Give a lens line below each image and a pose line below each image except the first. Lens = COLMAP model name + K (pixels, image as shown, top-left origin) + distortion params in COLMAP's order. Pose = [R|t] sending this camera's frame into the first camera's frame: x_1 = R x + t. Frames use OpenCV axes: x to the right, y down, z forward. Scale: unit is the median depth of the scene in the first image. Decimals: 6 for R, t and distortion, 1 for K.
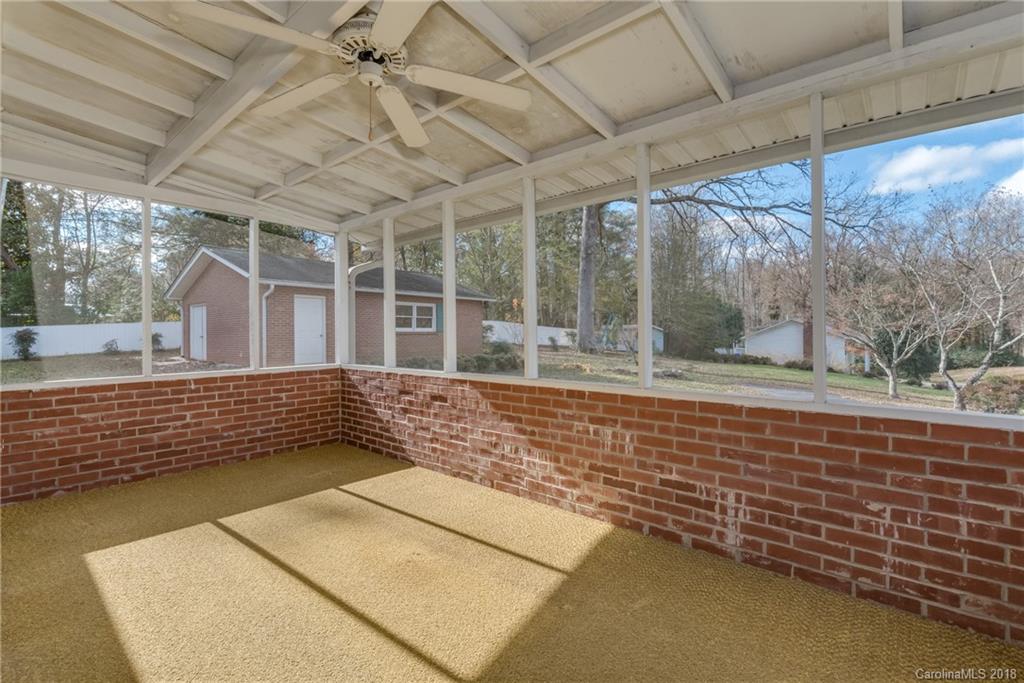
lens RADIAL K [[446.2, 0, 507.1], [0, 446.2, 335.9], [0, 0, 1]] dist [-0.009323, -0.000163]
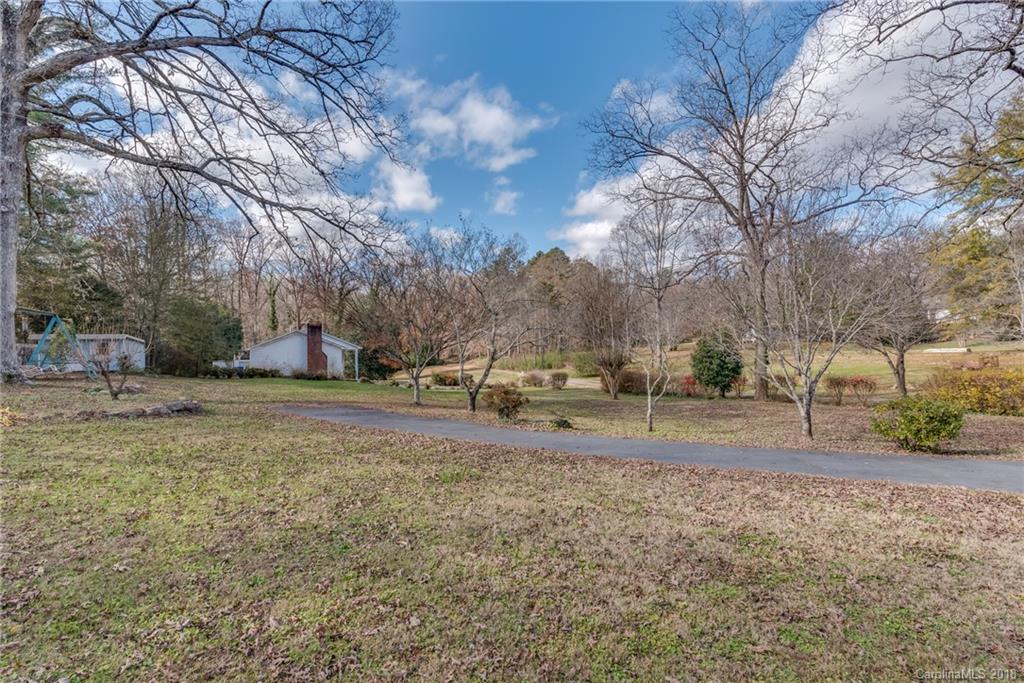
lens RADIAL K [[446.2, 0, 505.7], [0, 446.2, 344.9], [0, 0, 1]] dist [-0.009323, -0.000163]
pose [[0.508931, -0.006581, 0.860782, 0.011062], [0.008919, 0.999957, 0.002372, -0.002757], [-0.860761, 0.006471, 0.508968, 0.076599]]
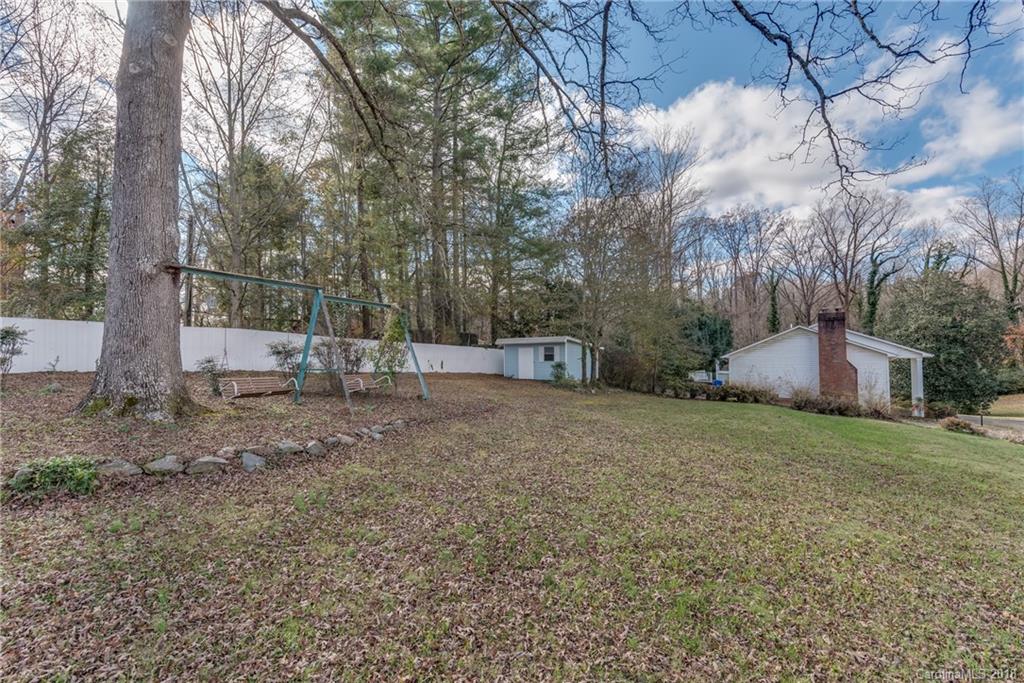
lens RADIAL K [[446.2, 0, 514.2], [0, 446.2, 347.6], [0, 0, 1]] dist [-0.009323, -0.000163]
pose [[0.999894, -0.007825, 0.012242, 0.228005], [0.008102, 0.999709, -0.022708, 0.002838], [-0.012061, 0.022805, 0.999667, 0.375893]]
